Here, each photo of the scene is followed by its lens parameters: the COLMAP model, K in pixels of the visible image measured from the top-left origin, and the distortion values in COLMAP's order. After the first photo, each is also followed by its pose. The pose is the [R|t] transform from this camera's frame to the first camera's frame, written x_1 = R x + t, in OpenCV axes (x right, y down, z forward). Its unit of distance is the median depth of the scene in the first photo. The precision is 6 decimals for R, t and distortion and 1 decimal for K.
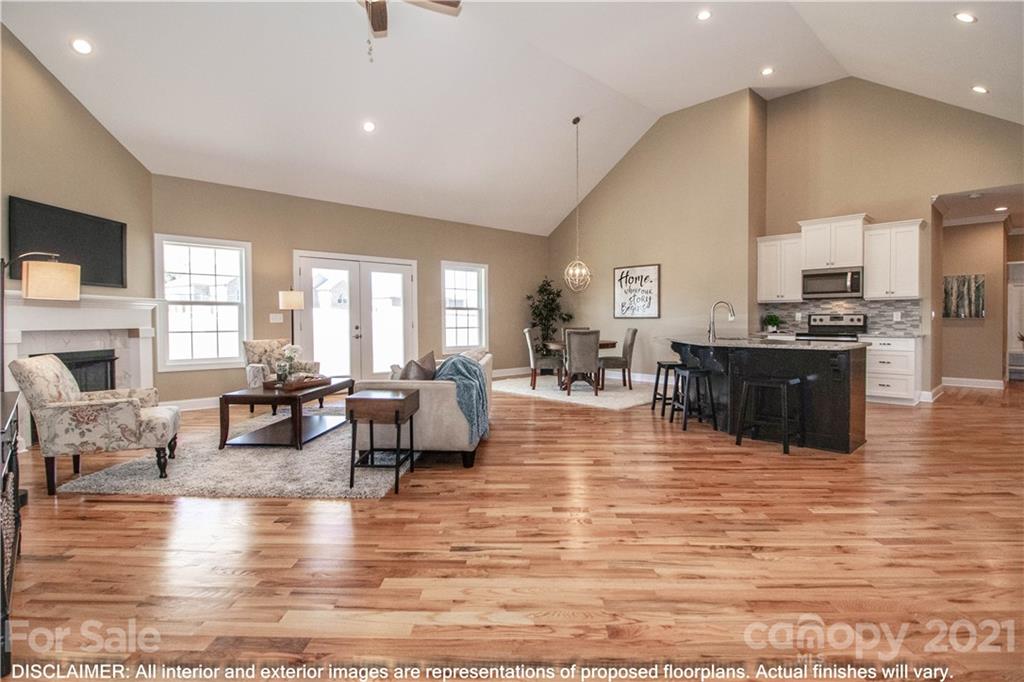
lens RADIAL K [[500.1, 0, 524.1], [0, 500.1, 329.4], [0, 0, 1]] dist [0.002473, -0.014240]
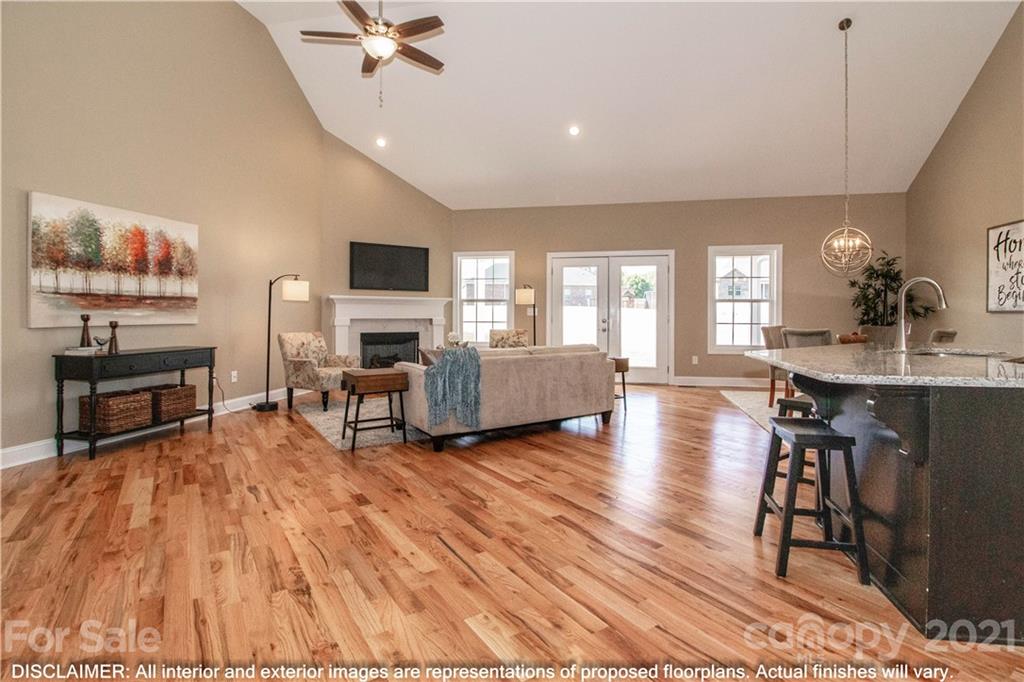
lens RADIAL K [[504.3, 0, 520.2], [0, 504.3, 317.5], [0, 0, 1]] dist [0.005266, -0.015675]
pose [[0.571871, 0.010740, -0.820273, 0.506697], [-0.020511, 0.999789, -0.001209, -0.007264], [0.820087, 0.017516, 0.571971, 0.304893]]
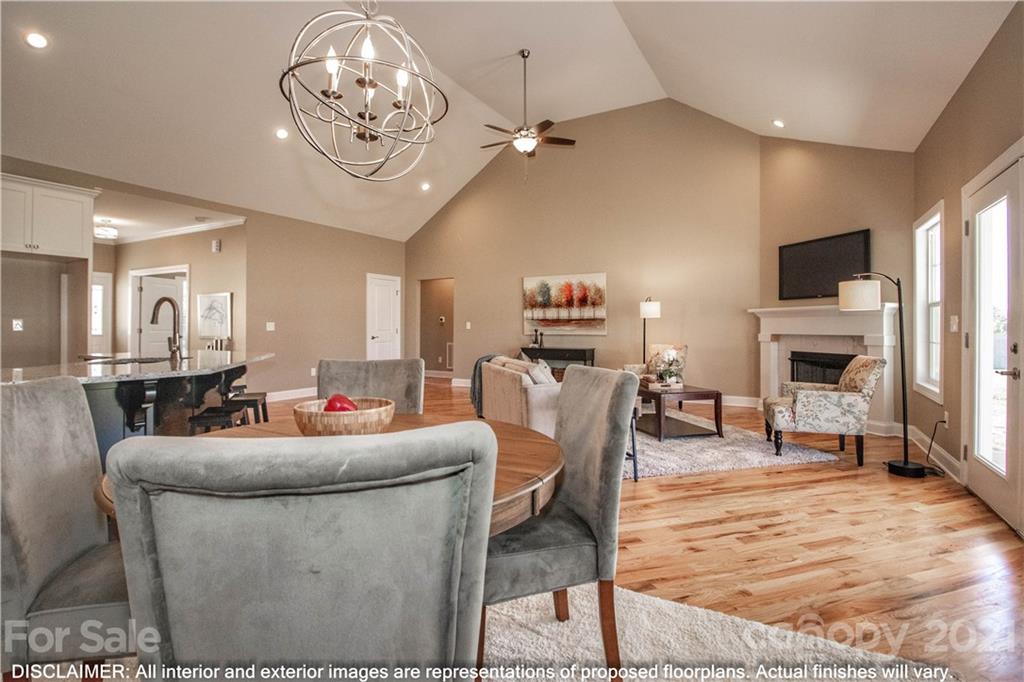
lens RADIAL K [[491.4, 0, 522.6], [0, 491.4, 330.9], [0, 0, 1]] dist [0.002148, -0.014877]
pose [[-0.957783, 0.006003, -0.287429, 0.114598], [-0.001316, 0.999680, 0.025264, -0.028771], [0.287489, 0.024576, -0.957469, 1.455021]]
